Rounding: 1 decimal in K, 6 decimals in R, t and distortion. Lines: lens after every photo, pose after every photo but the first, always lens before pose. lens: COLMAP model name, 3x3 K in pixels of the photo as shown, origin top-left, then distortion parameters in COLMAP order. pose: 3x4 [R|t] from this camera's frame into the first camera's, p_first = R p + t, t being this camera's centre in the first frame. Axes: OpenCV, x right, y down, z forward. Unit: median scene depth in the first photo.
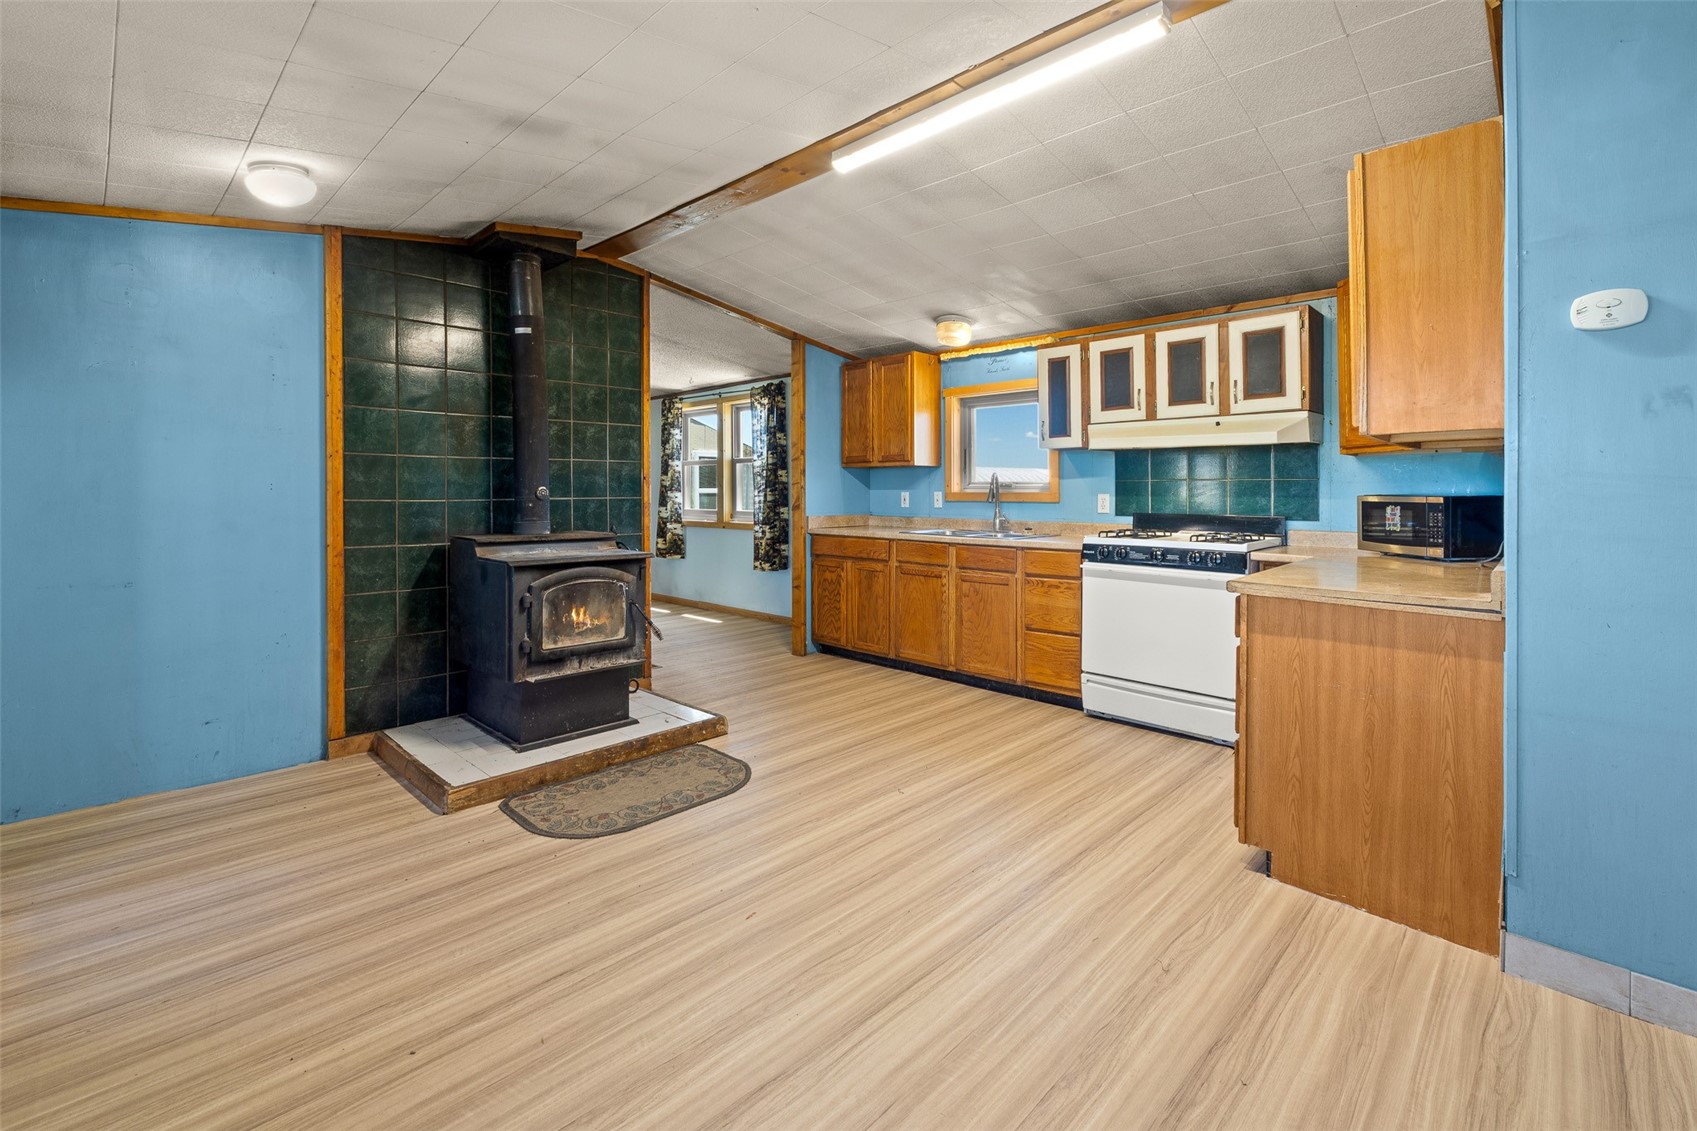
lens RADIAL K [[739.2, 0, 855.8], [0, 739.2, 499.9], [0, 0, 1]] dist [-0.002508, -0.000102]
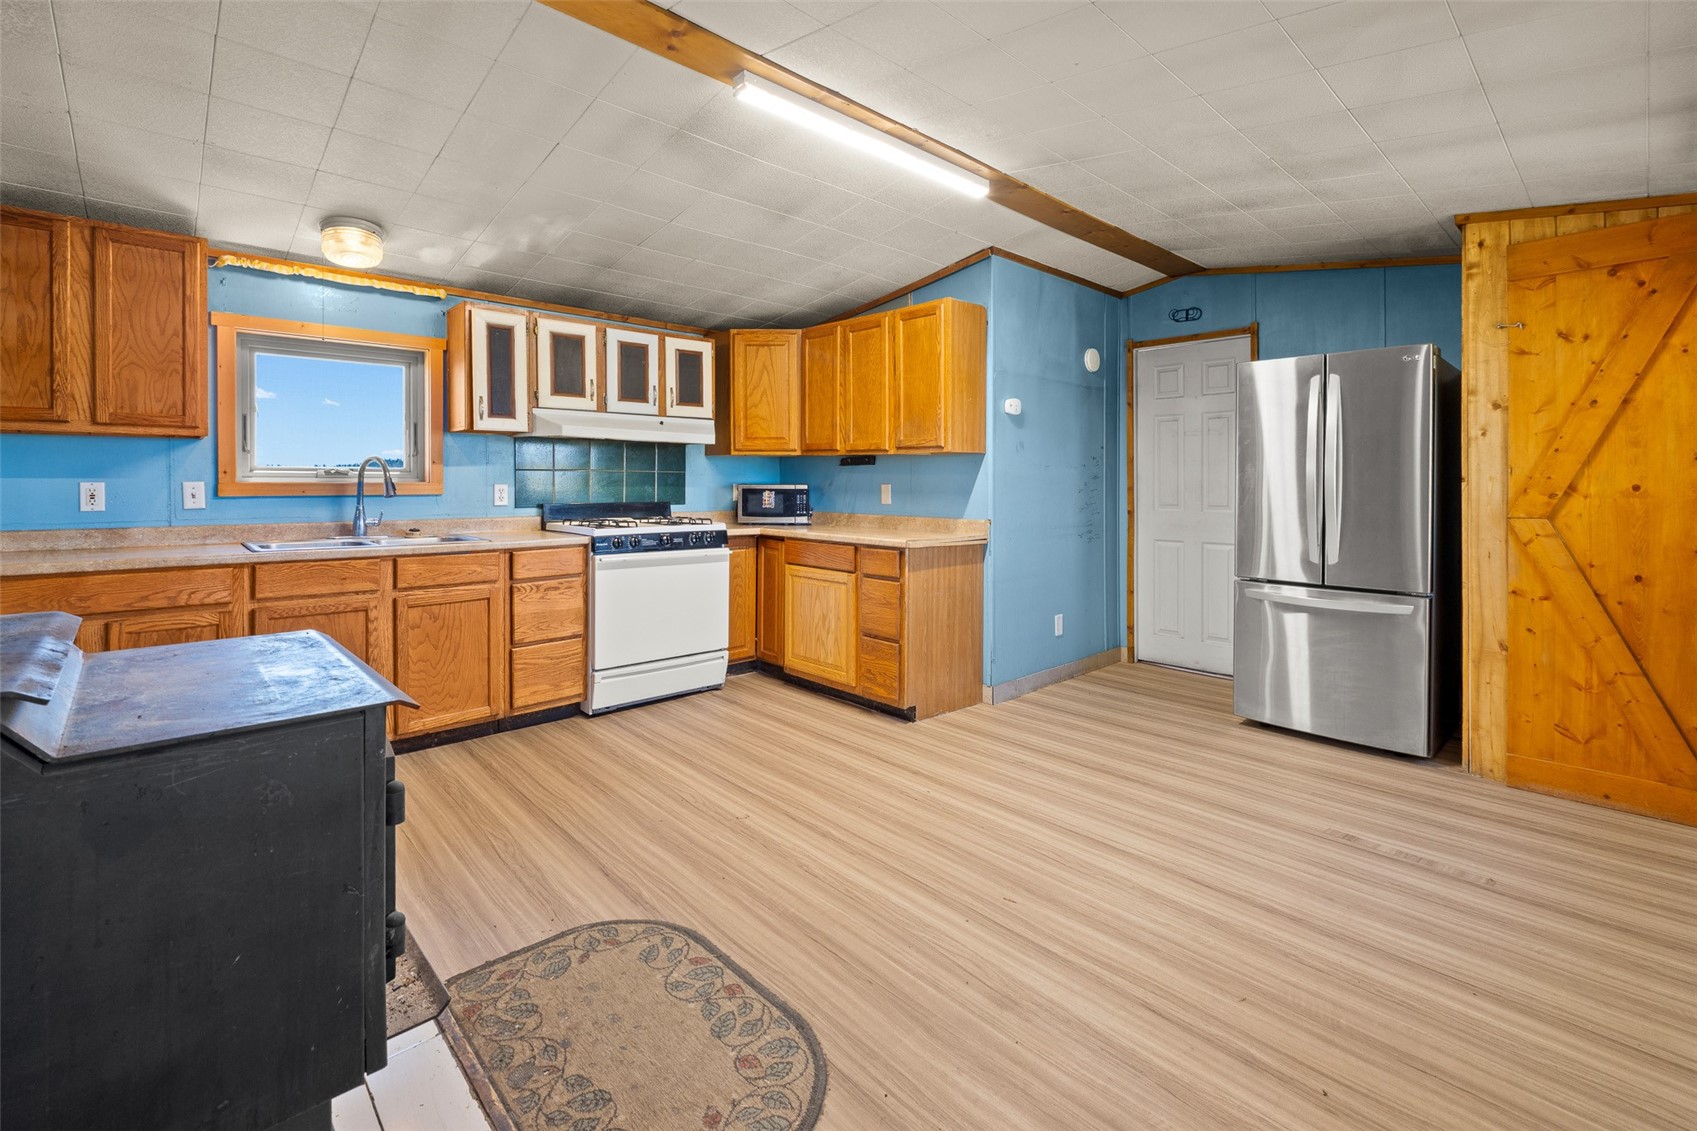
lens RADIAL K [[743.9, 0, 846.5], [0, 743.9, 485.8], [0, 0, 1]] dist [-0.003947, -0.000578]
pose [[0.056878, -0.007385, 0.998354, -0.628515], [0.008901, 0.999937, 0.006890, -0.009910], [-0.998341, 0.008494, 0.056940, 0.621405]]
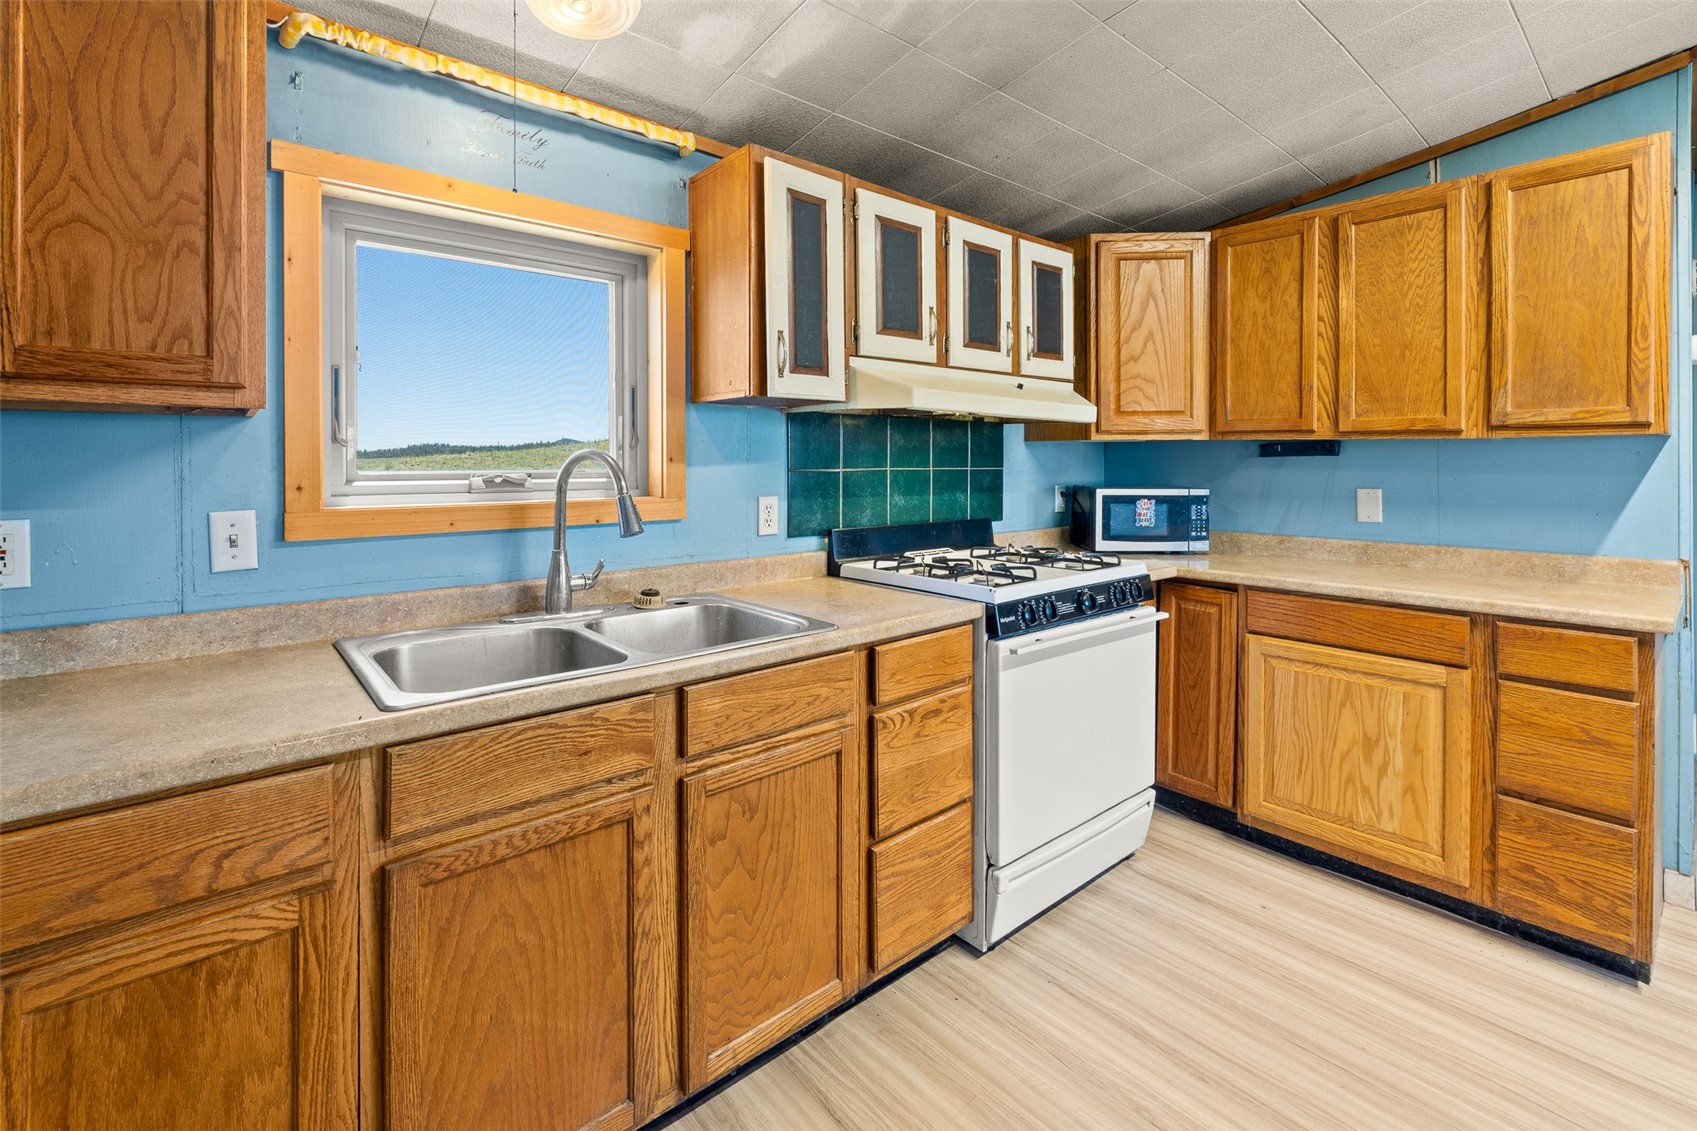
lens RADIAL K [[749.5, 0, 844.0], [0, 749.5, 460.5], [0, 0, 1]] dist [-0.002214, -0.000617]
pose [[0.099367, 0.000699, 0.995051, -0.191003], [0.014068, 0.999899, -0.002107, -0.035744], [-0.994951, 0.014208, 0.099347, 1.049358]]
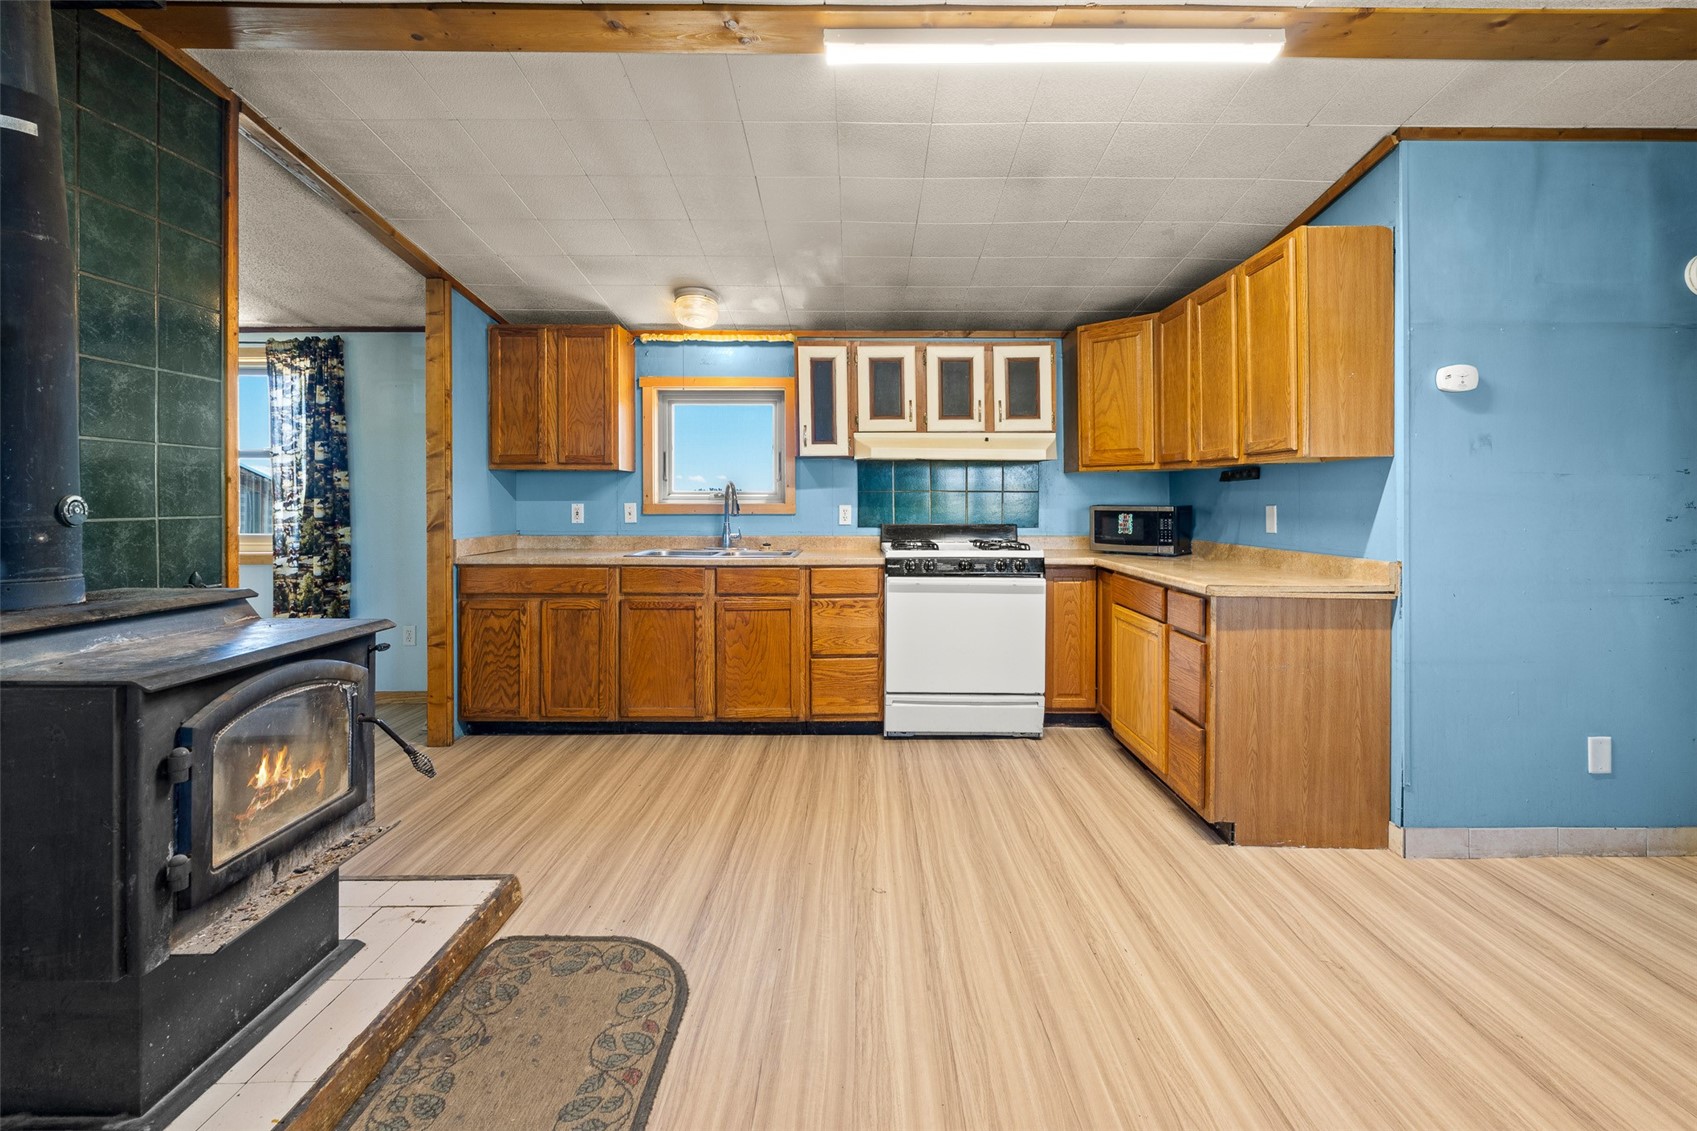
lens RADIAL K [[732.8, 0, 862.3], [0, 732.8, 503.1], [0, 0, 1]] dist [-0.005316, -0.000273]
pose [[0.719228, -0.003223, 0.694767, -0.366387], [0.009194, 0.999946, -0.004879, -0.006661], [-0.694713, 0.009897, 0.719219, 0.345837]]
